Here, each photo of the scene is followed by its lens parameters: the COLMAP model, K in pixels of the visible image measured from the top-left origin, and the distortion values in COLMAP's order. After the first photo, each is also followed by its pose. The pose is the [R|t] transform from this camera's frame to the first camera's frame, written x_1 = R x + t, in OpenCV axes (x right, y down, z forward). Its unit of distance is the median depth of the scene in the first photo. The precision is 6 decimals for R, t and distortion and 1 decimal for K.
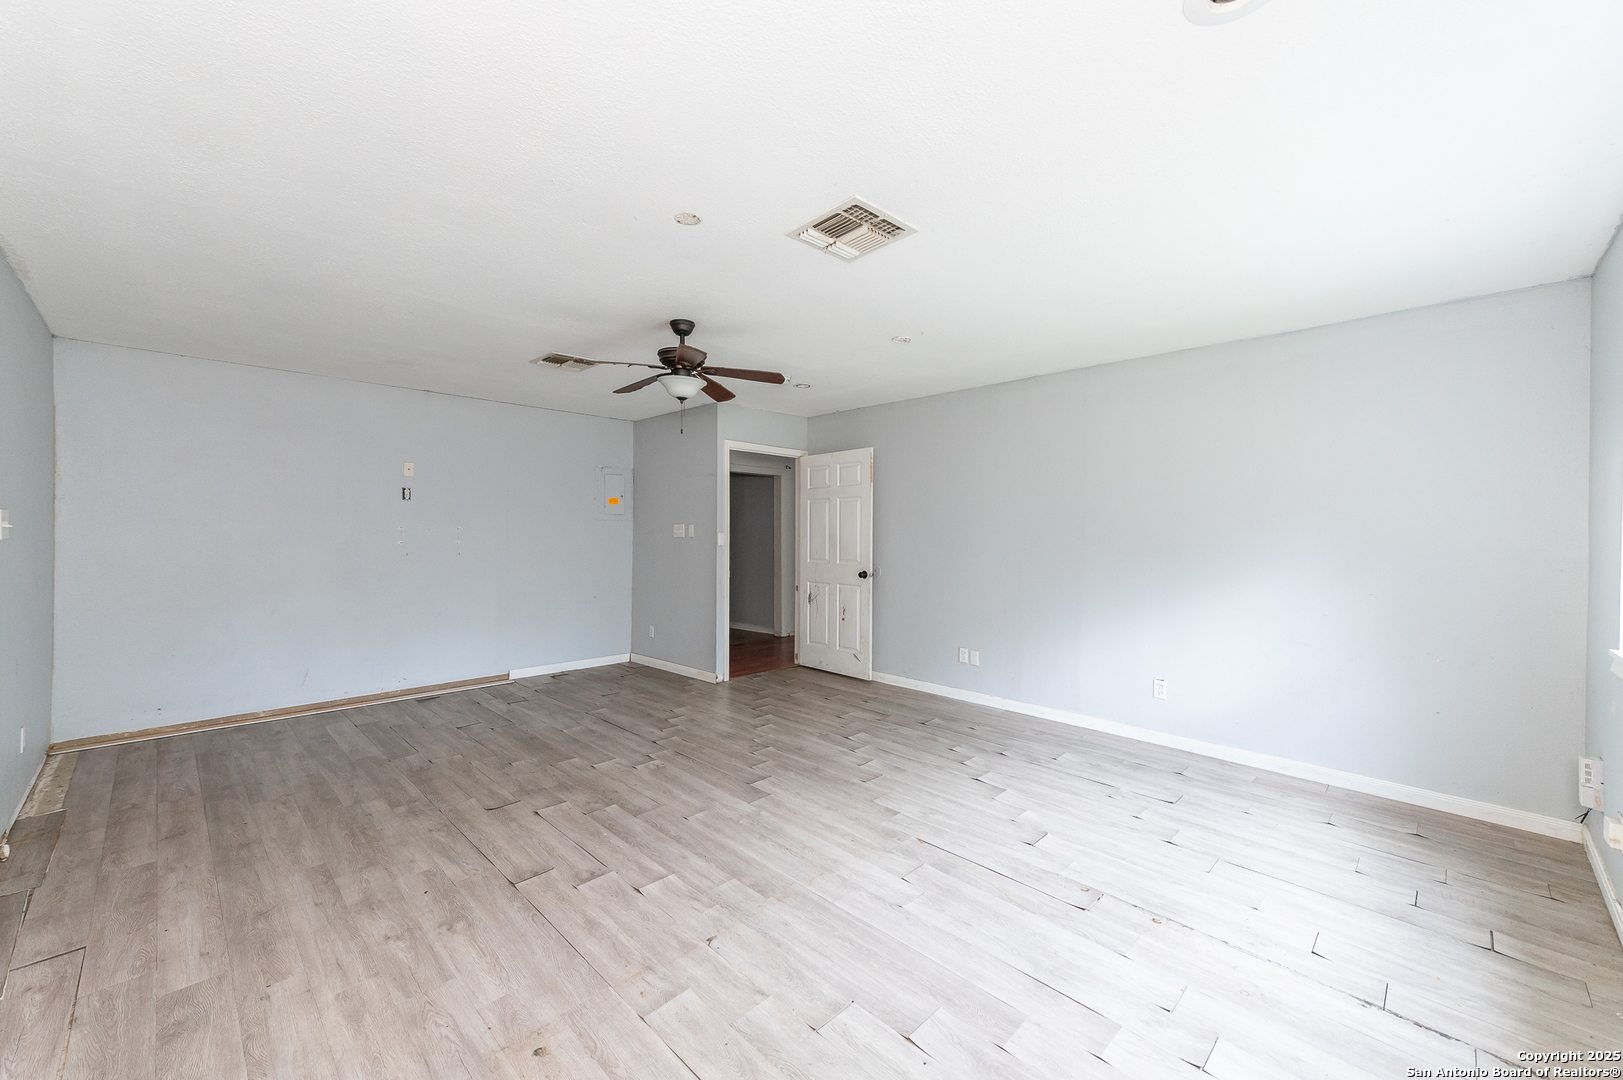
lens RADIAL K [[646.5, 0, 798.0], [0, 646.5, 534.1], [0, 0, 1]] dist [0.000887, -0.000159]
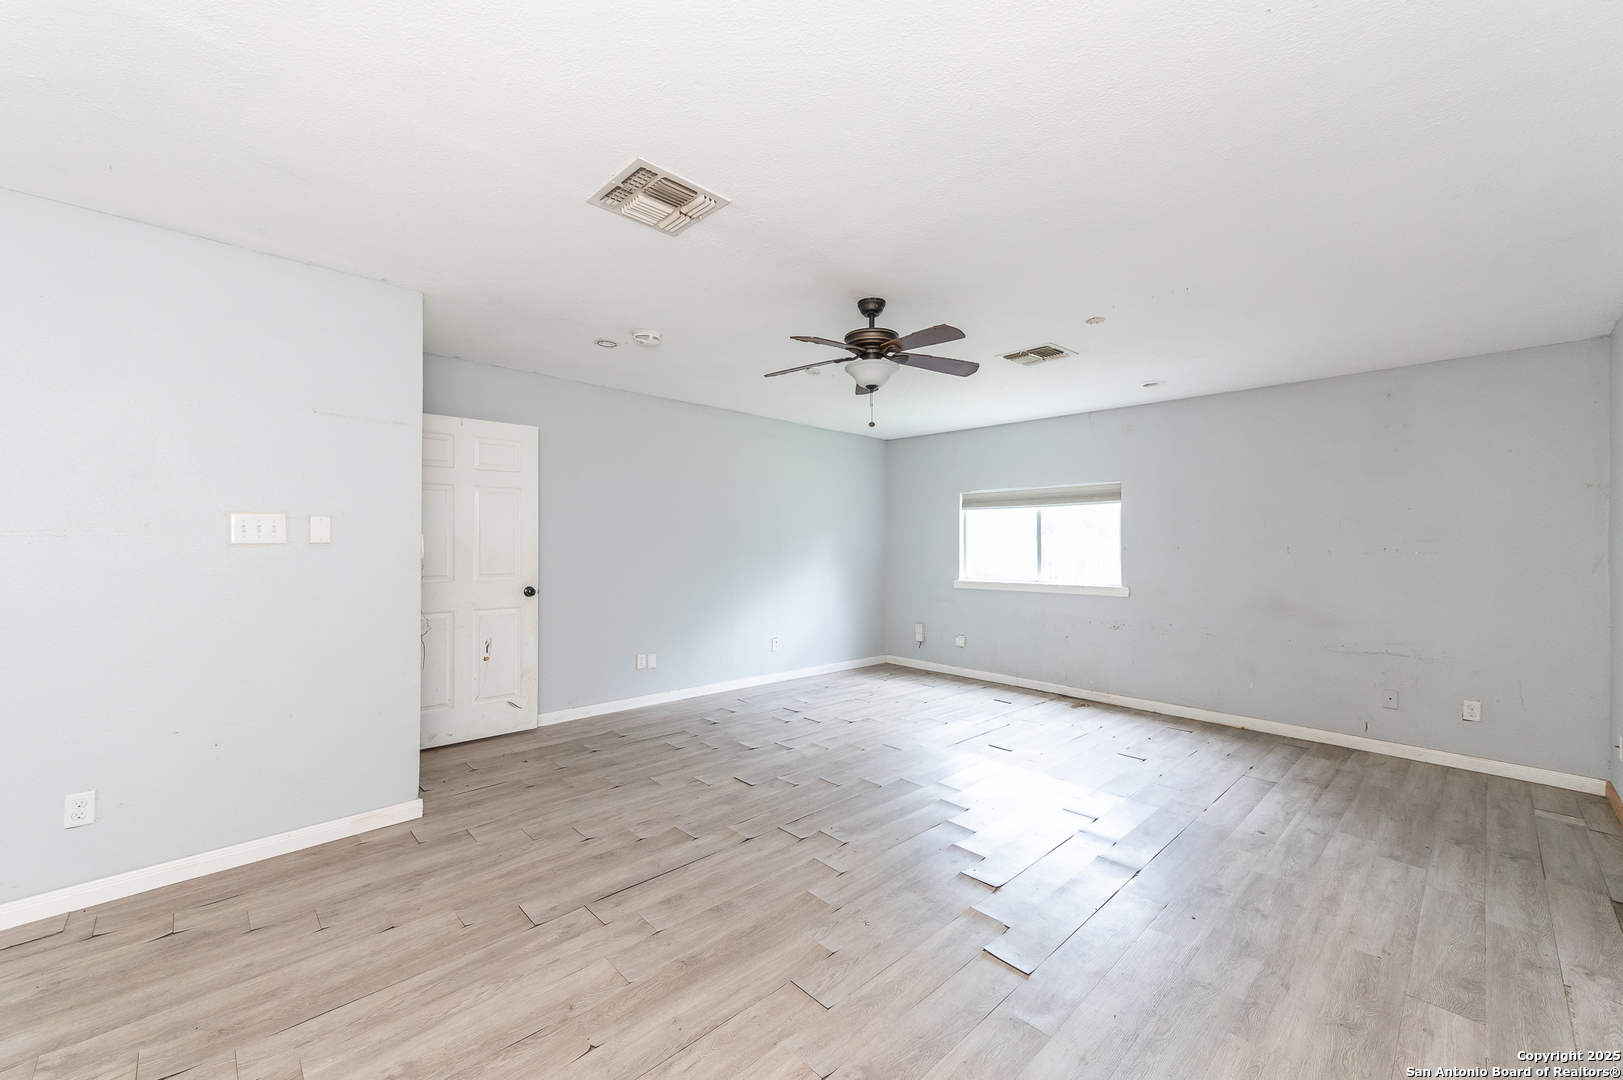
lens RADIAL K [[646.5, 0, 801.8], [0, 646.5, 539.7], [0, 0, 1]] dist [0.000887, -0.000159]
pose [[0.022039, -0.007346, 0.999730, -0.896523], [0.000806, 0.999973, 0.007330, -0.006441], [-0.999757, 0.000644, 0.022044, 0.907720]]
